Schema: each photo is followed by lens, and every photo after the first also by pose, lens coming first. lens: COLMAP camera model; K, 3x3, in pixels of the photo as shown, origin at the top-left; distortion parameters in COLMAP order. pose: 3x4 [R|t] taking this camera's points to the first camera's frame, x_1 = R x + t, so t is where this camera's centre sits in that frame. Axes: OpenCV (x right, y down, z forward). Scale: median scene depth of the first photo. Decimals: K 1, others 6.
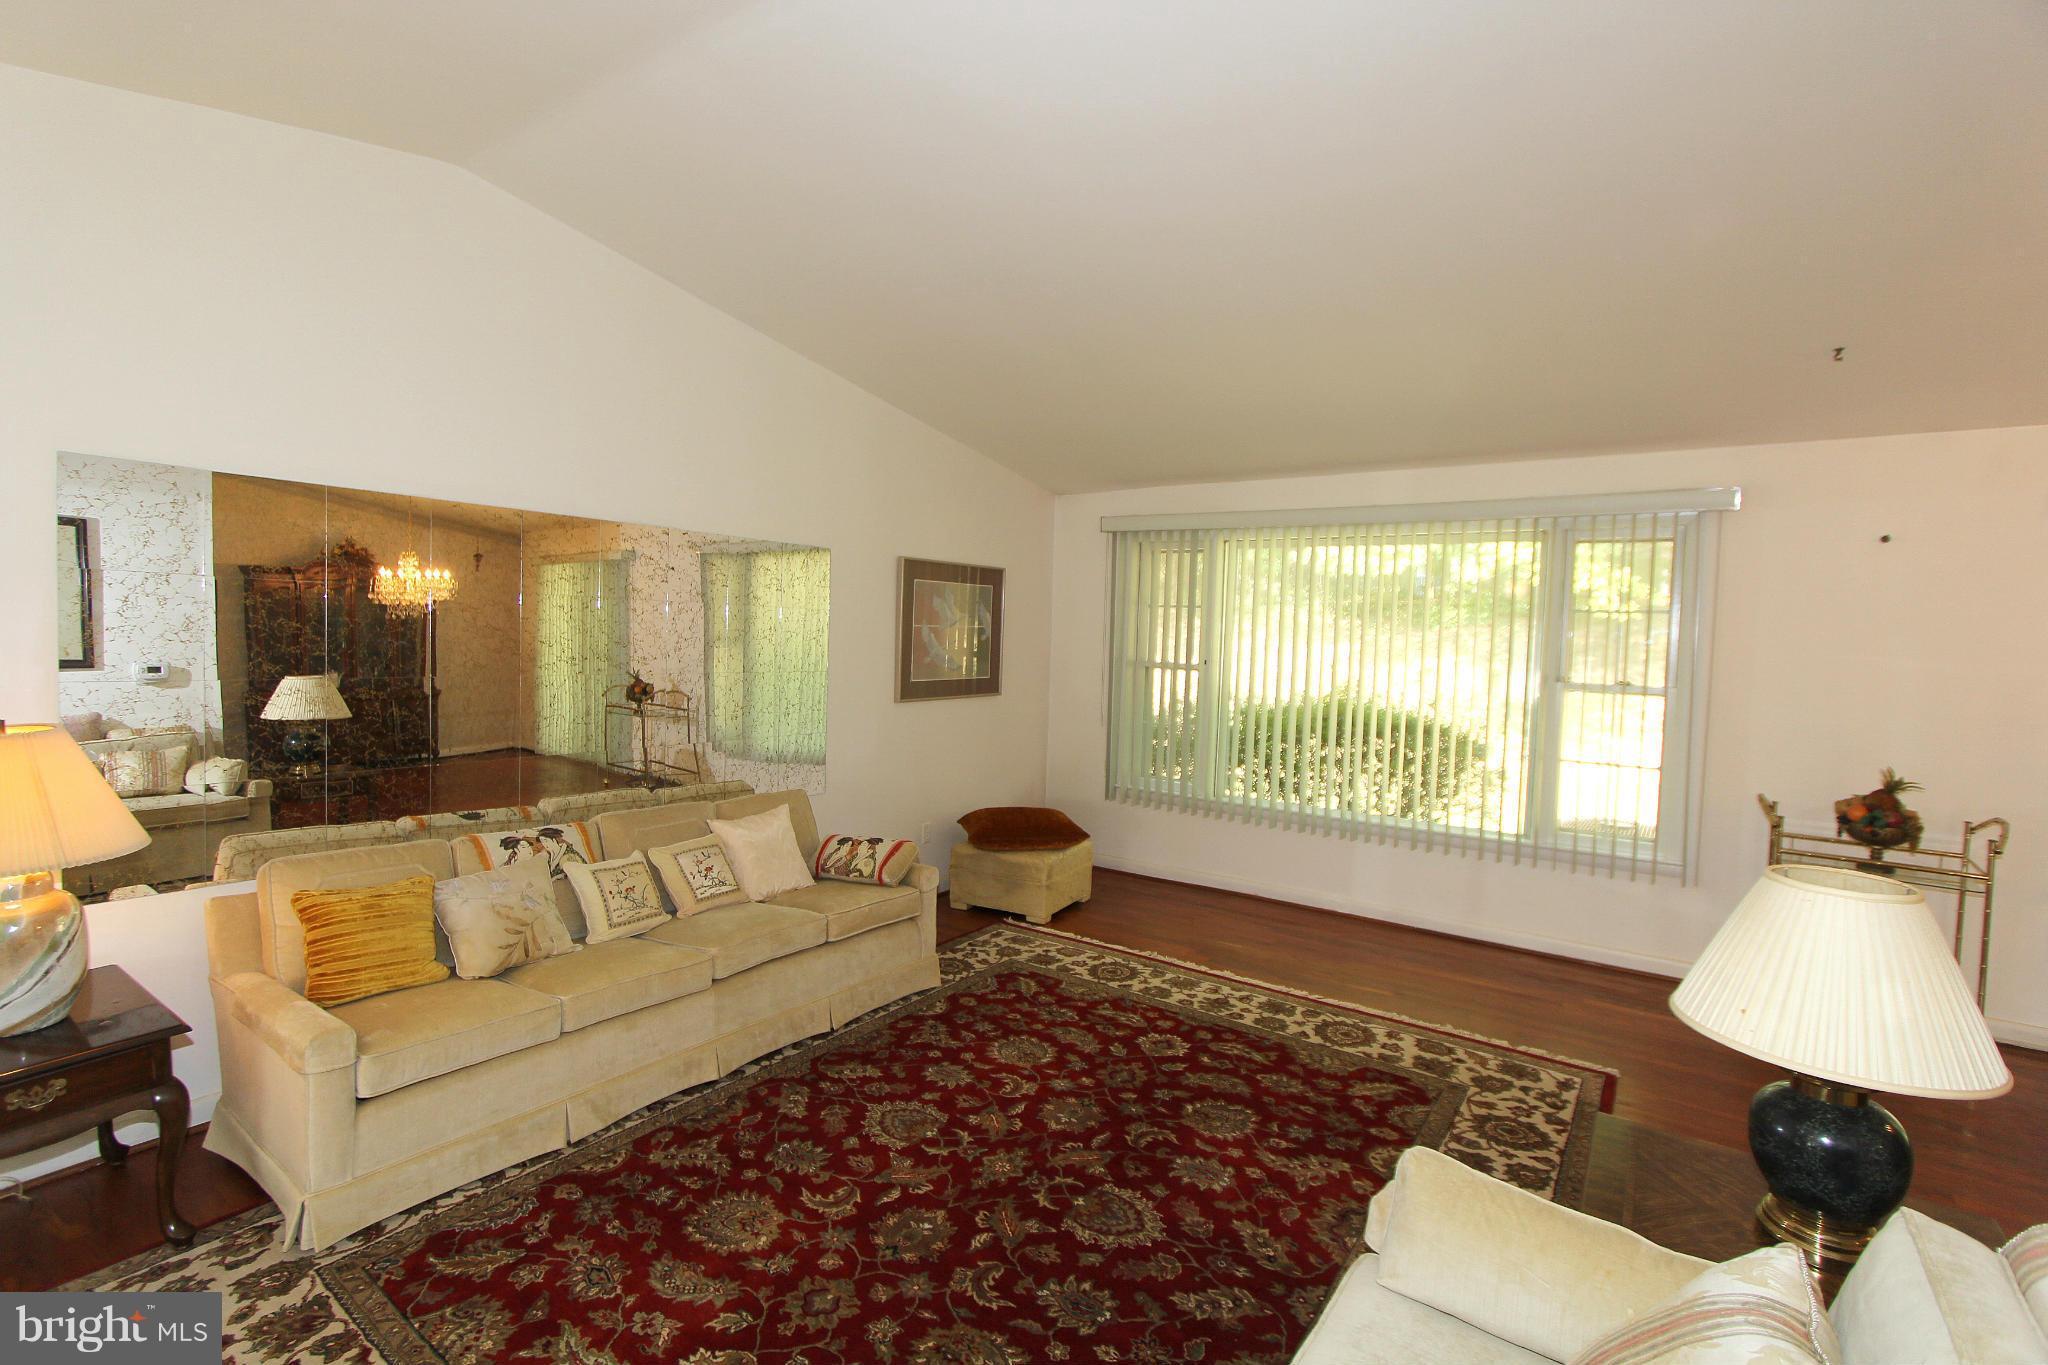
lens RADIAL K [[936.3, 0, 1015.6], [0, 936.3, 675.1], [0, 0, 1]] dist [-0.013218, 0.000594]
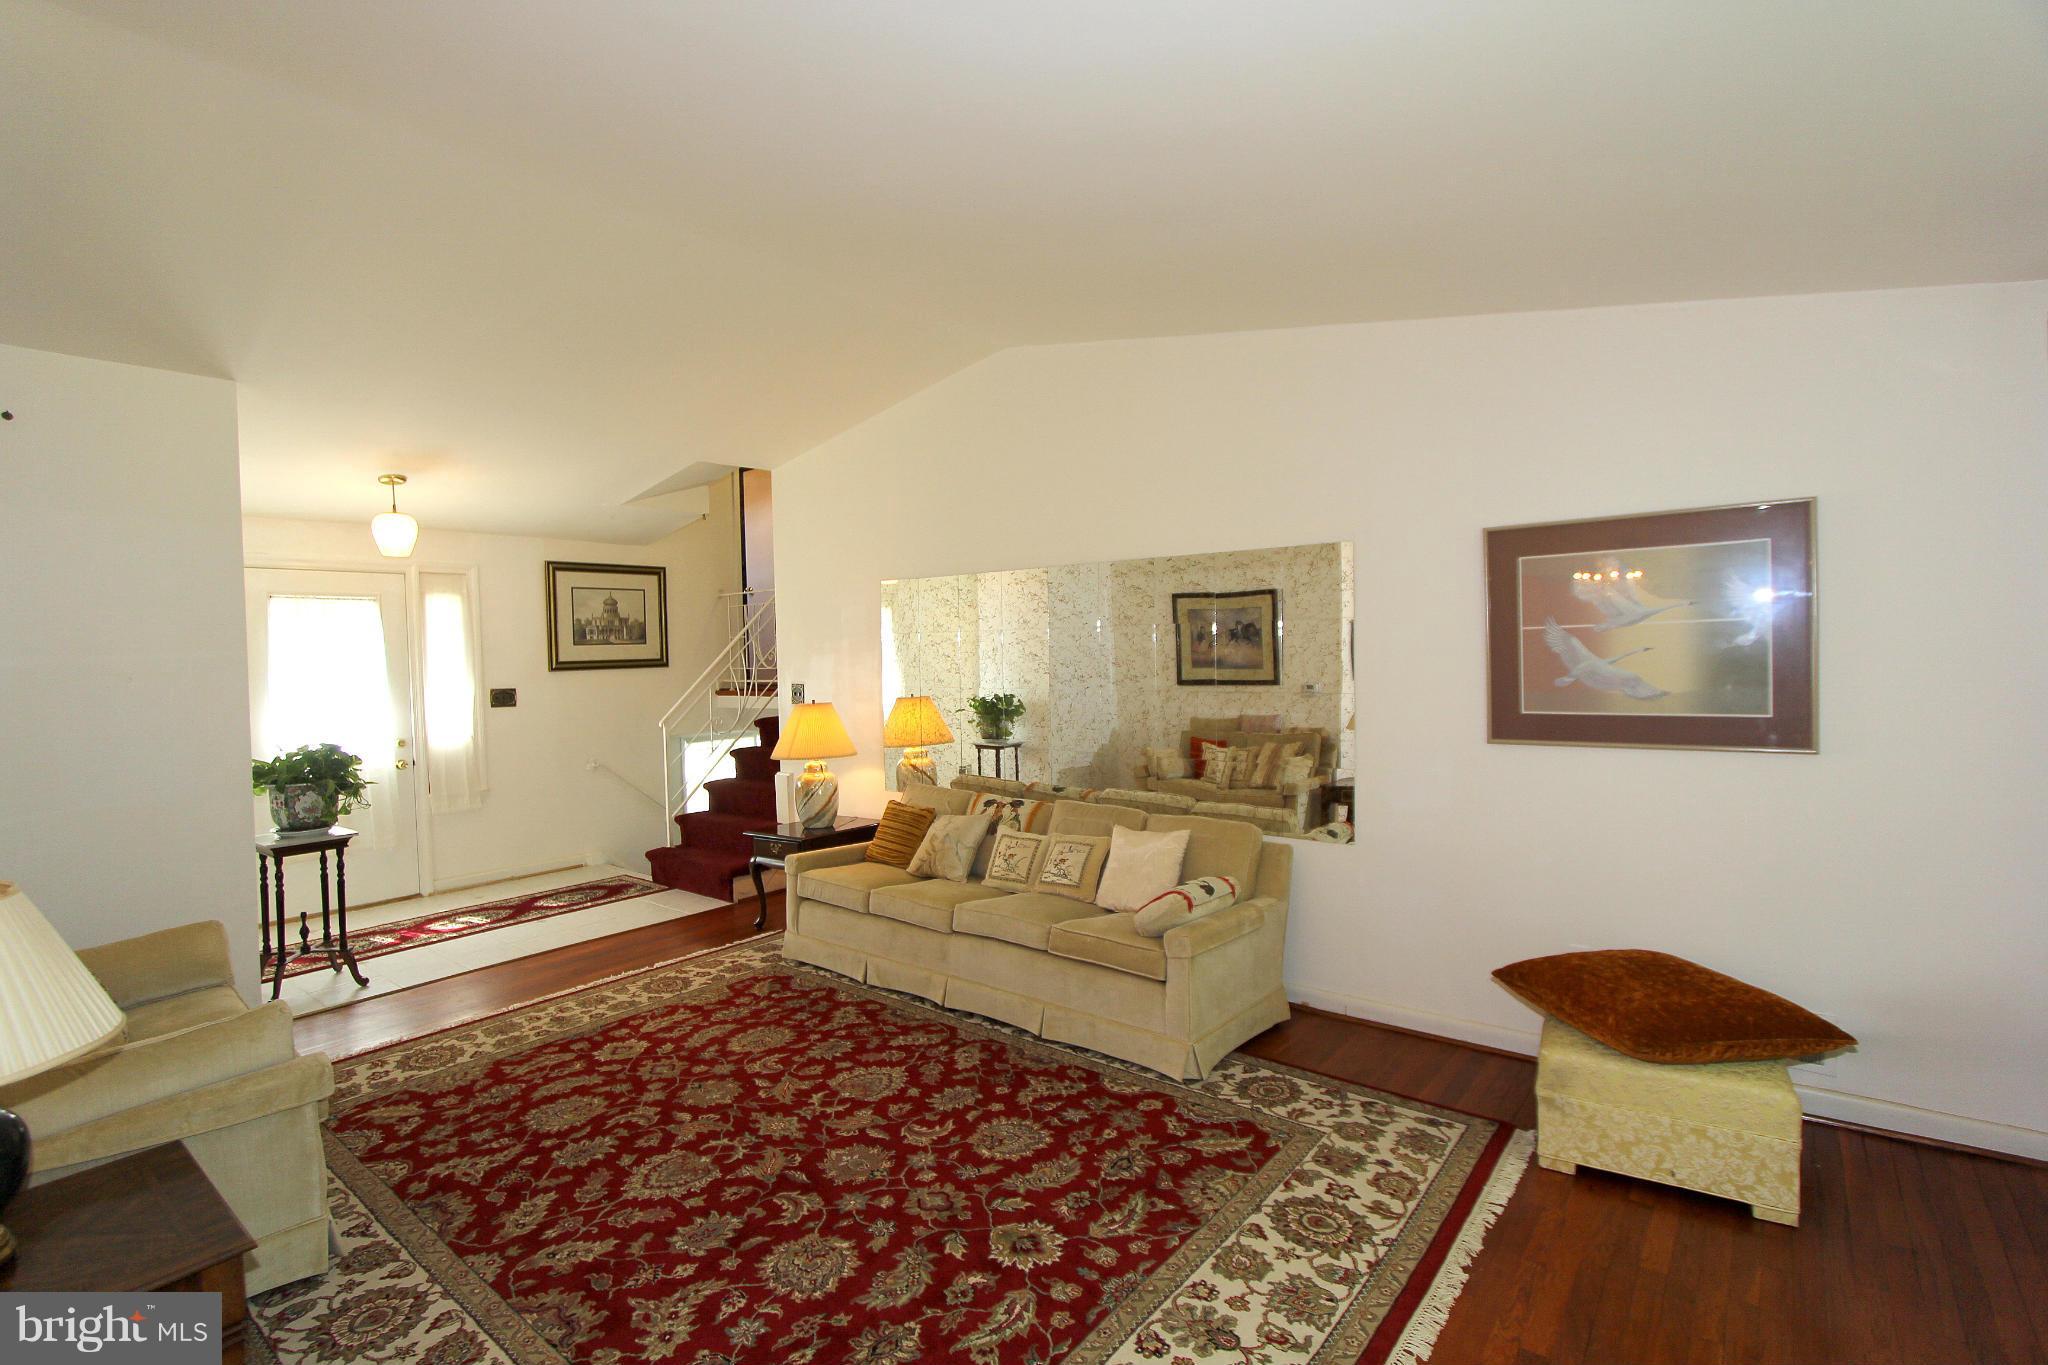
lens RADIAL K [[936.3, 0, 1011.7], [0, 936.3, 674.3], [0, 0, 1]] dist [-0.013218, 0.000594]
pose [[-0.060266, -0.005355, -0.998168, 0.839544], [-0.024598, 0.999690, -0.003878, -0.014008], [0.997879, 0.024319, -0.060379, 1.026830]]
